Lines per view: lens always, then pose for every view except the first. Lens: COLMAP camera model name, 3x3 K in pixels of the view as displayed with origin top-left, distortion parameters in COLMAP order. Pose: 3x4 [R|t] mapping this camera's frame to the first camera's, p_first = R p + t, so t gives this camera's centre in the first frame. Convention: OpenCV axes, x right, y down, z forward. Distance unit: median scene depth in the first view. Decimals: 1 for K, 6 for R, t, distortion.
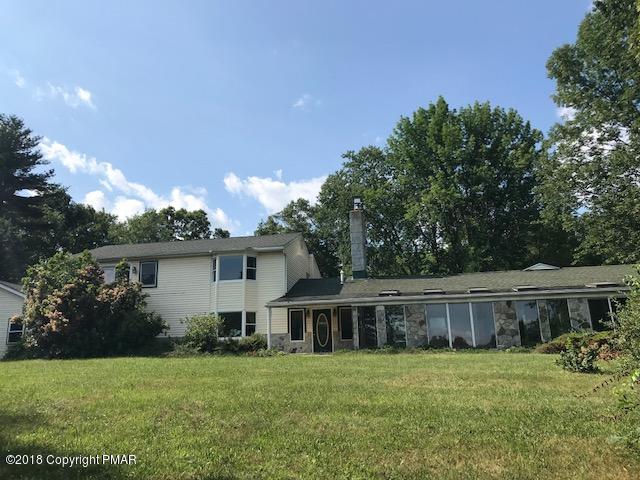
lens RADIAL K [[530.2, 0, 319.4], [0, 530.2, 240.9], [0, 0, 1]] dist [0.033386, -0.006736]
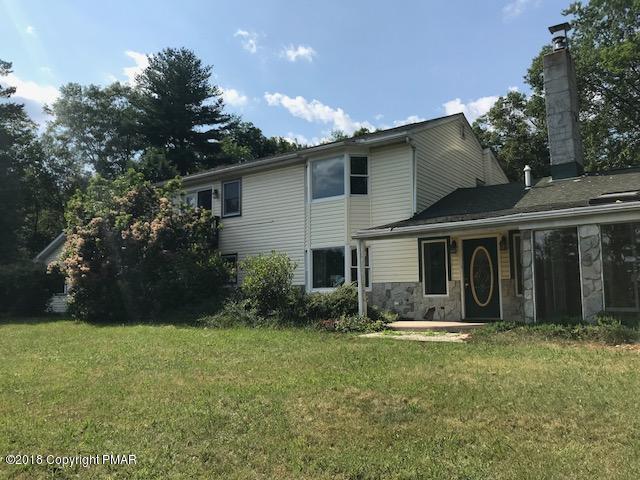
lens RADIAL K [[530.2, 0, 318.8], [0, 530.2, 240.6], [0, 0, 1]] dist [0.033386, -0.006736]
pose [[0.902331, -0.039485, -0.429231, 0.089294], [0.094748, 0.989610, 0.108144, 0.057265], [0.420501, -0.138251, 0.896697, 0.444450]]
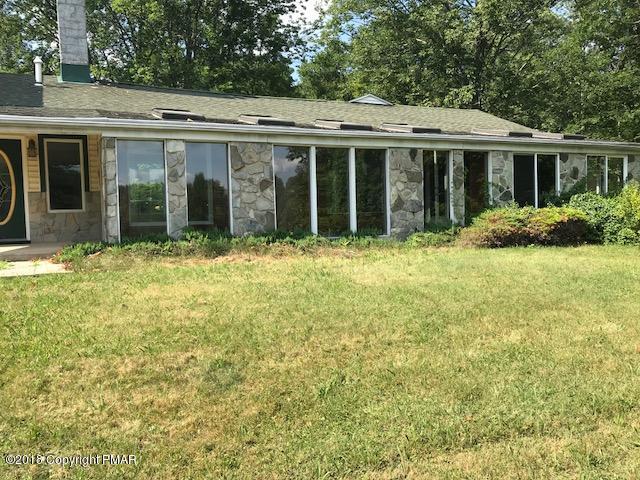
lens RADIAL K [[530.2, 0, 313.9], [0, 530.2, 239.7], [0, 0, 1]] dist [0.033386, -0.006736]
pose [[0.822926, -0.031795, 0.567258, -0.032037], [-0.131421, 0.960701, 0.244502, 0.068537], [-0.552740, -0.275757, 0.786408, 0.501396]]
